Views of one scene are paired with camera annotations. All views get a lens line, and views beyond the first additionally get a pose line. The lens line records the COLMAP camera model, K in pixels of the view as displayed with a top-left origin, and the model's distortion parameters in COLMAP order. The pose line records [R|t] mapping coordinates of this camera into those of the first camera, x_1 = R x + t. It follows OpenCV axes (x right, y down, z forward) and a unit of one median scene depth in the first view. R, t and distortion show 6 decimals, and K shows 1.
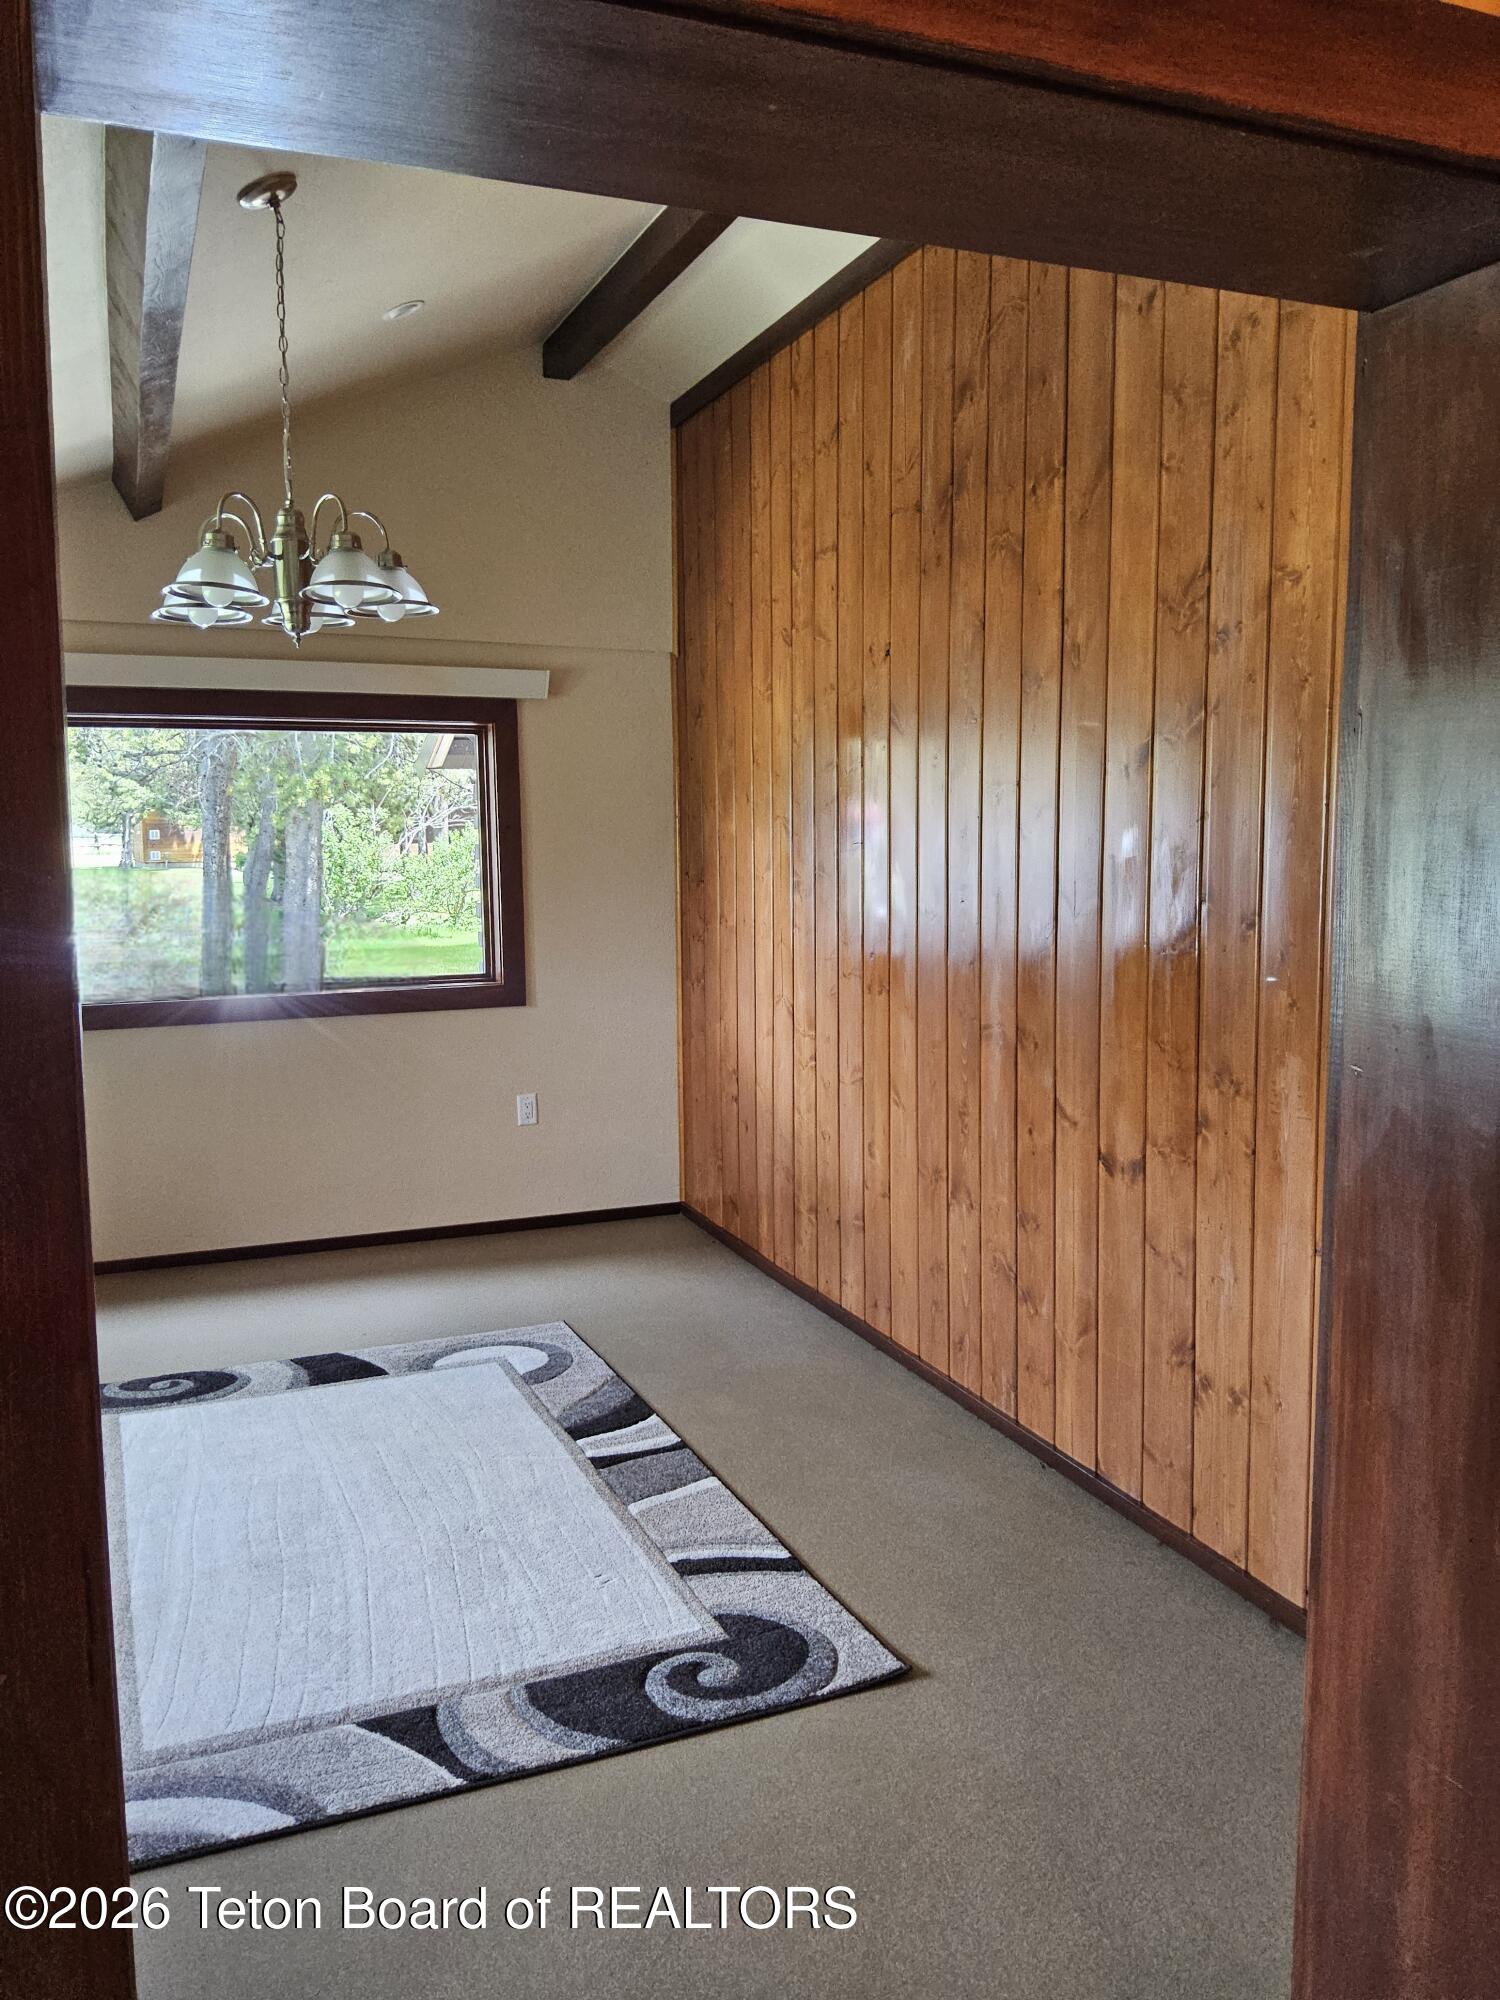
lens RADIAL K [[1545.4, 0, 734.4], [0, 1545.4, 996.0], [0, 0, 1]] dist [0.086351, -0.160328]
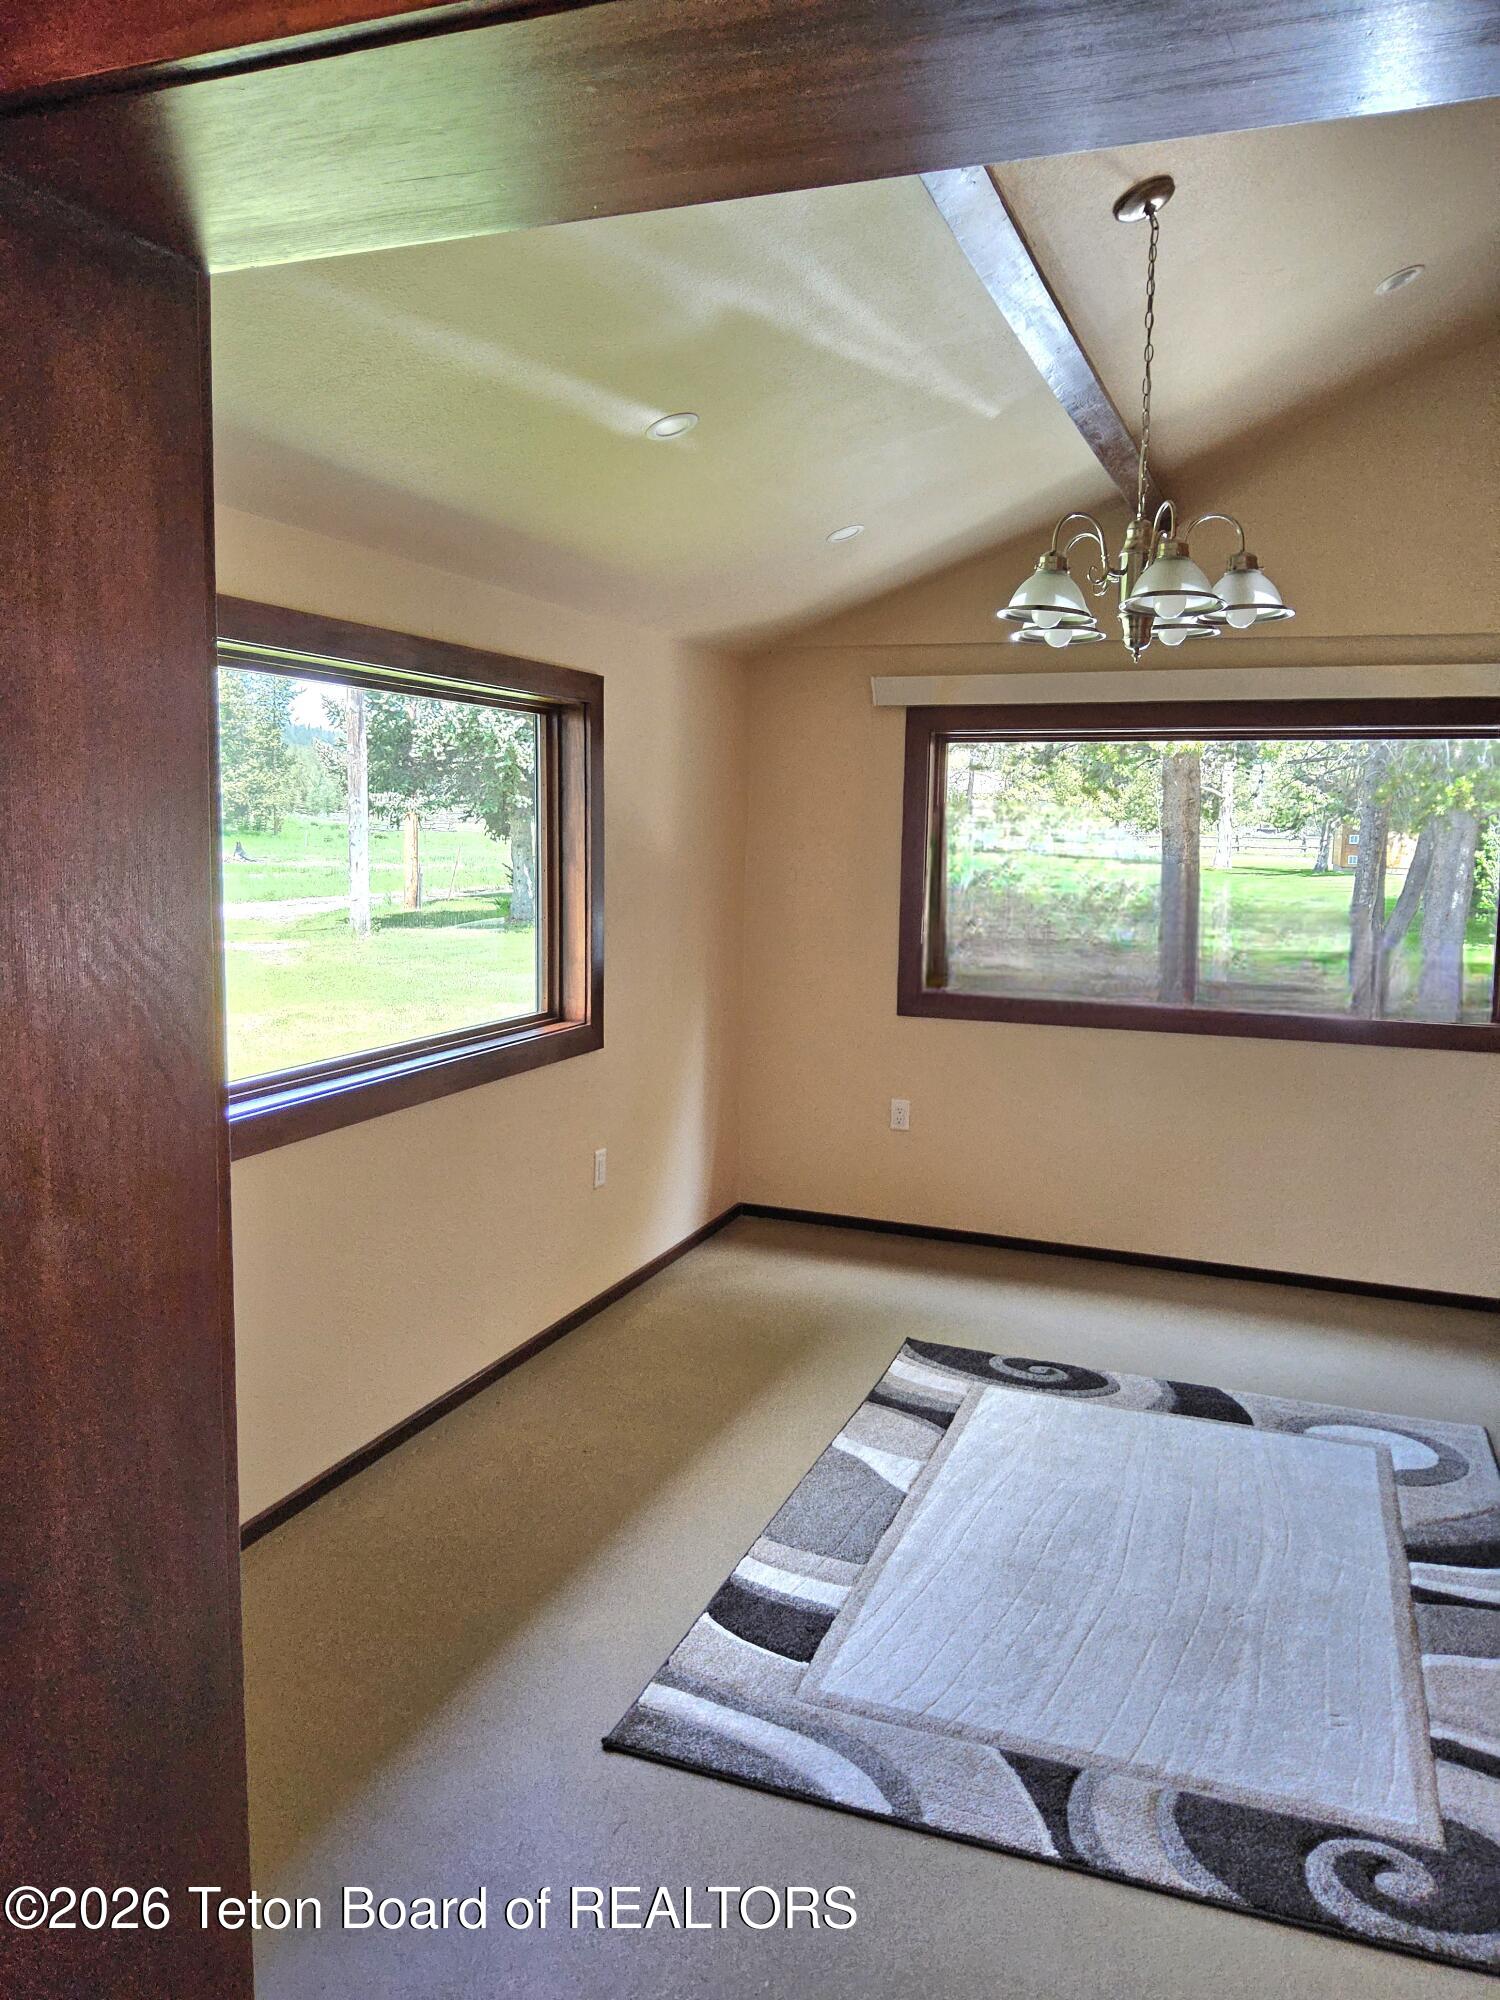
lens RADIAL K [[1547.8, 0, 745.7], [0, 1547.8, 993.2], [0, 0, 1]] dist [-0.002223, -0.007776]
pose [[0.729807, 0.106026, -0.675382, 0.222221], [-0.107085, 0.993435, 0.040243, -0.029962], [0.675215, 0.042953, 0.736370, 0.130382]]
